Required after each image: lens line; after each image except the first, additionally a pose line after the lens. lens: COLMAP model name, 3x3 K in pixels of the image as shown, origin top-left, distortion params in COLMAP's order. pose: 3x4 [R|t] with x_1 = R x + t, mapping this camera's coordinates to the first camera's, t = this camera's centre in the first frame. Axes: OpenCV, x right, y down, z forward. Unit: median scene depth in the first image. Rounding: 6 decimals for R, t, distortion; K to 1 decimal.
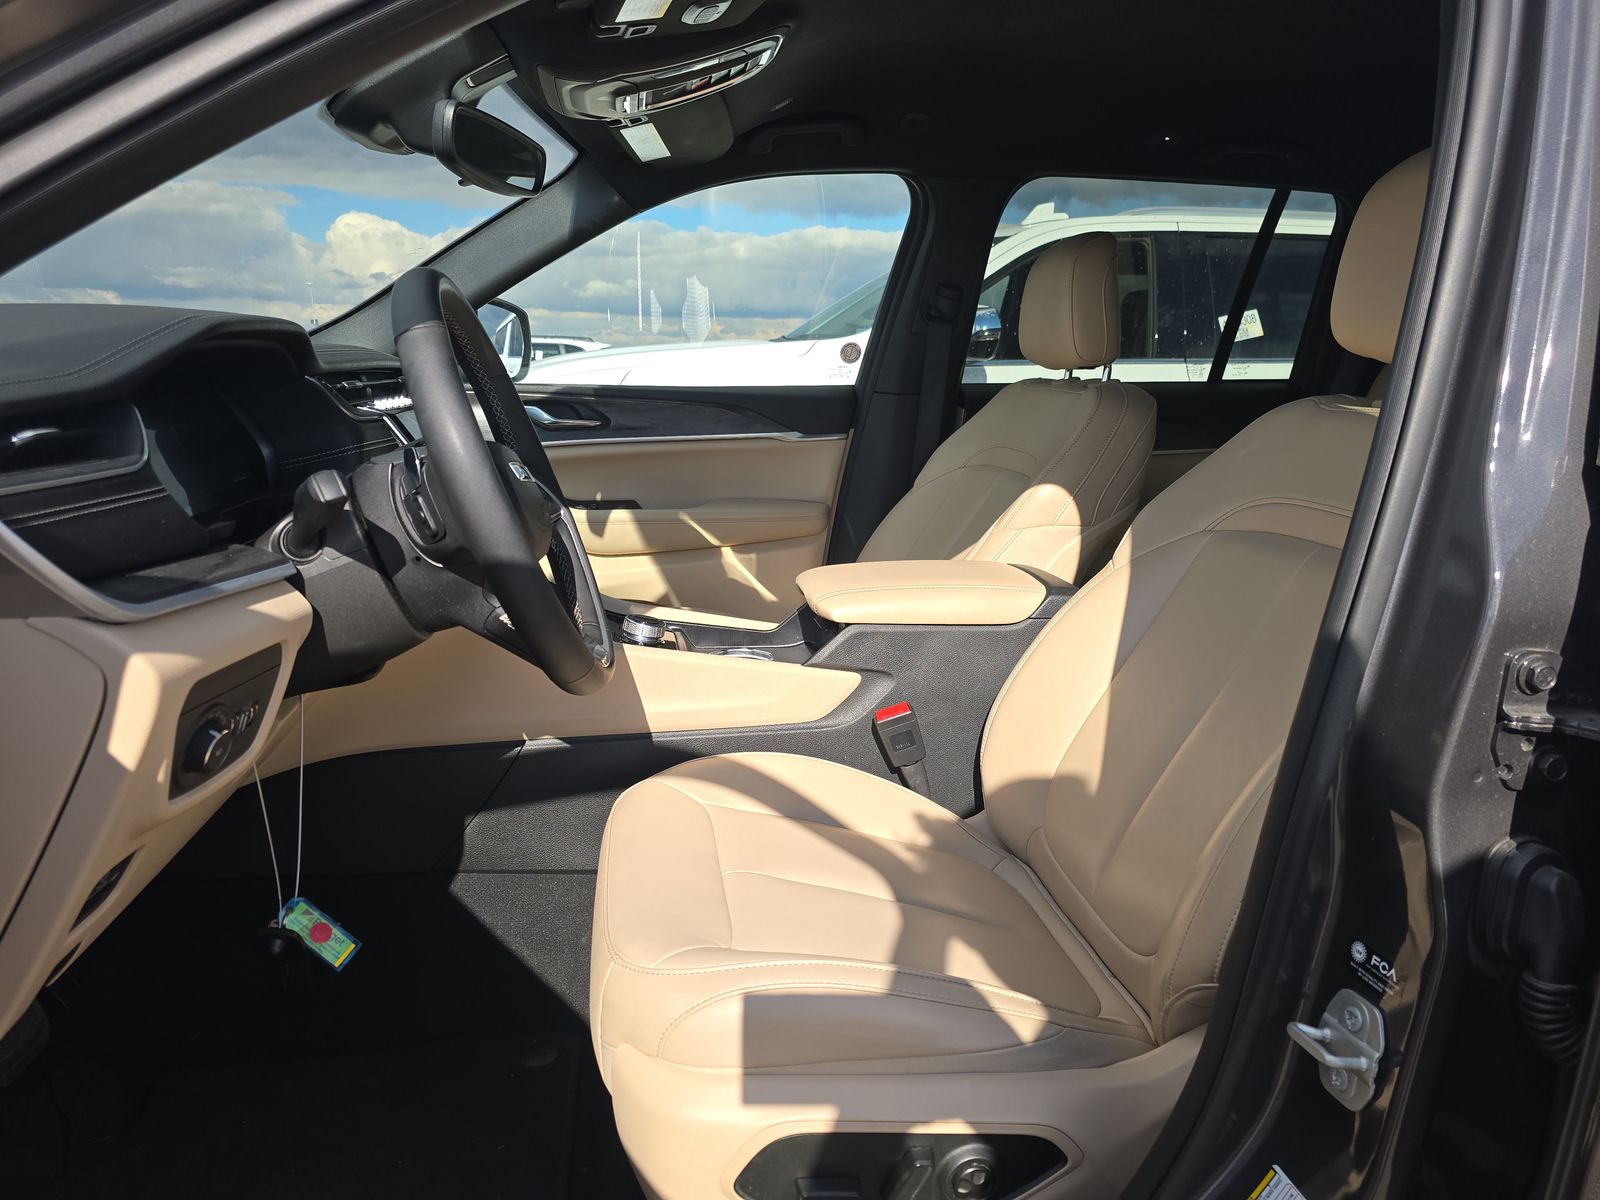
lens RADIAL K [[1079.1, 0, 800.0], [0, 1079.1, 600.0], [0, 0, 1]] dist [0.092318, -0.097753]
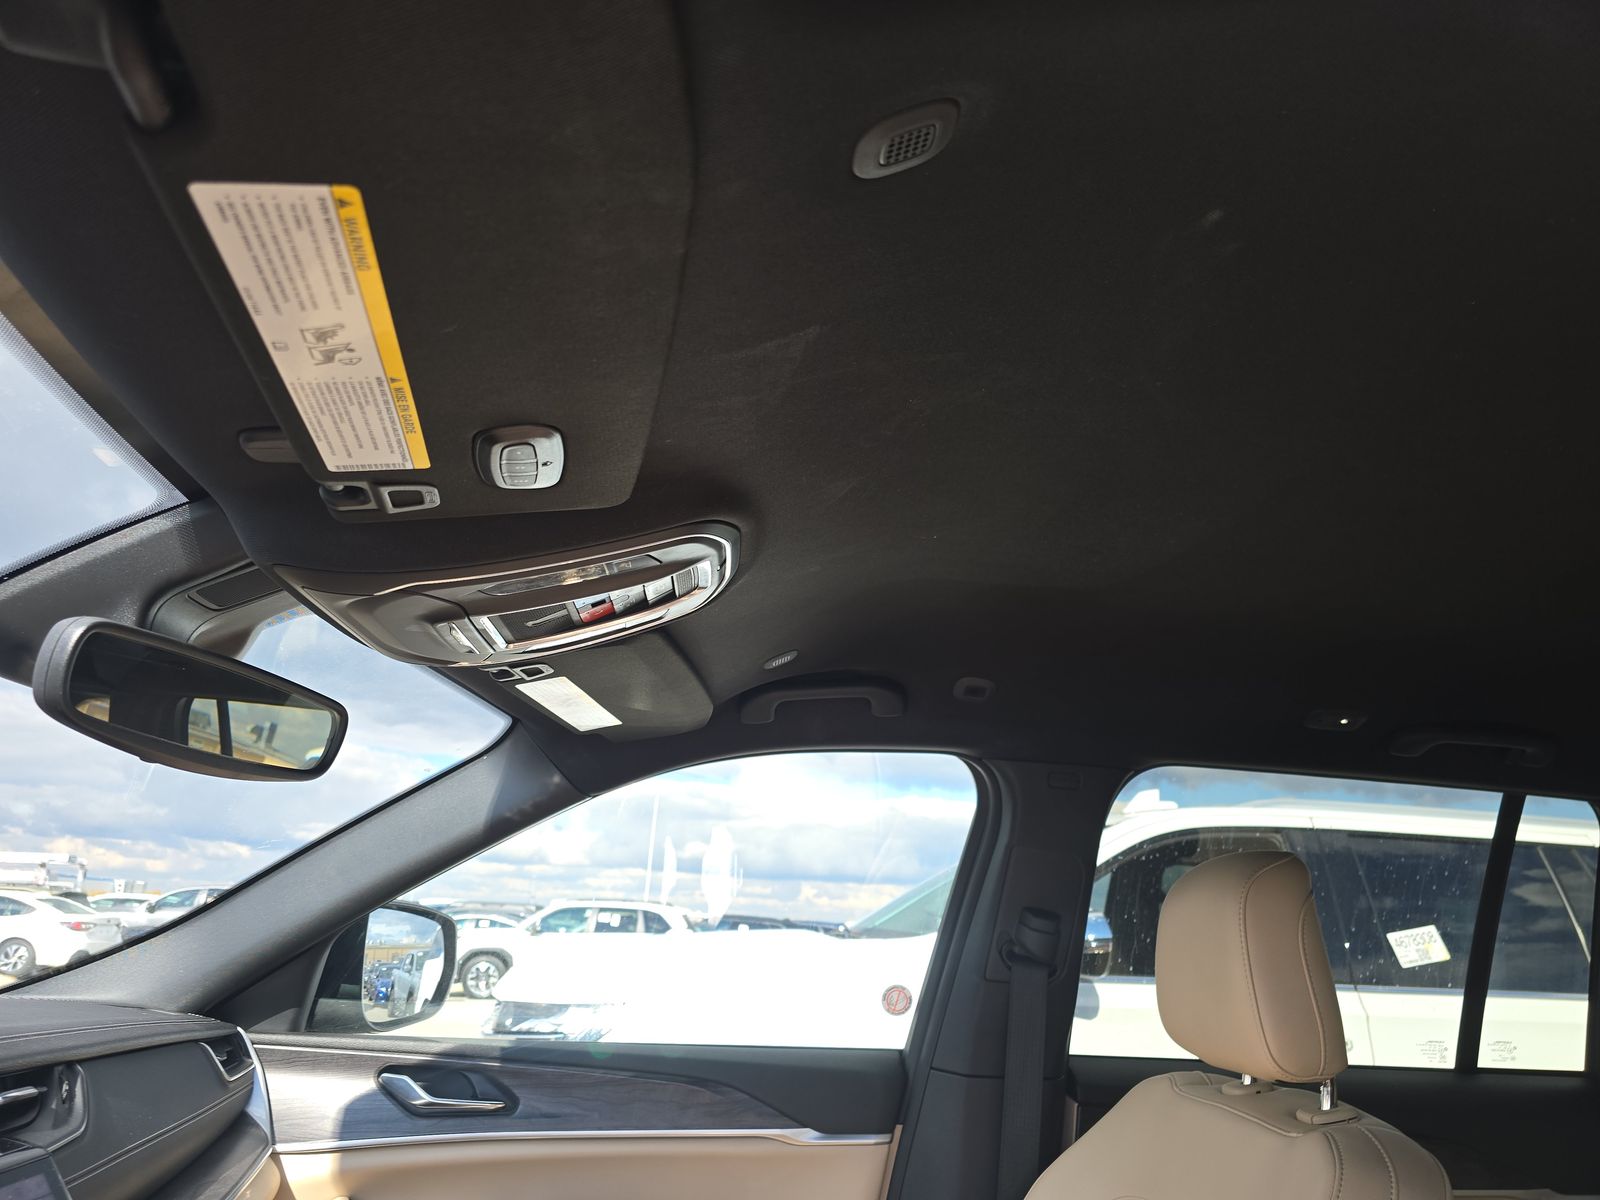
lens RADIAL K [[1058.3, 0, 800.0], [0, 1058.3, 600.0], [0, 0, 1]] dist [0.056305, -0.087501]
pose [[0.995598, 0.008658, -0.093322, 0.047322], [-0.053271, 0.871522, -0.487455, -0.121767], [0.077112, 0.490281, 0.868147, 0.308025]]
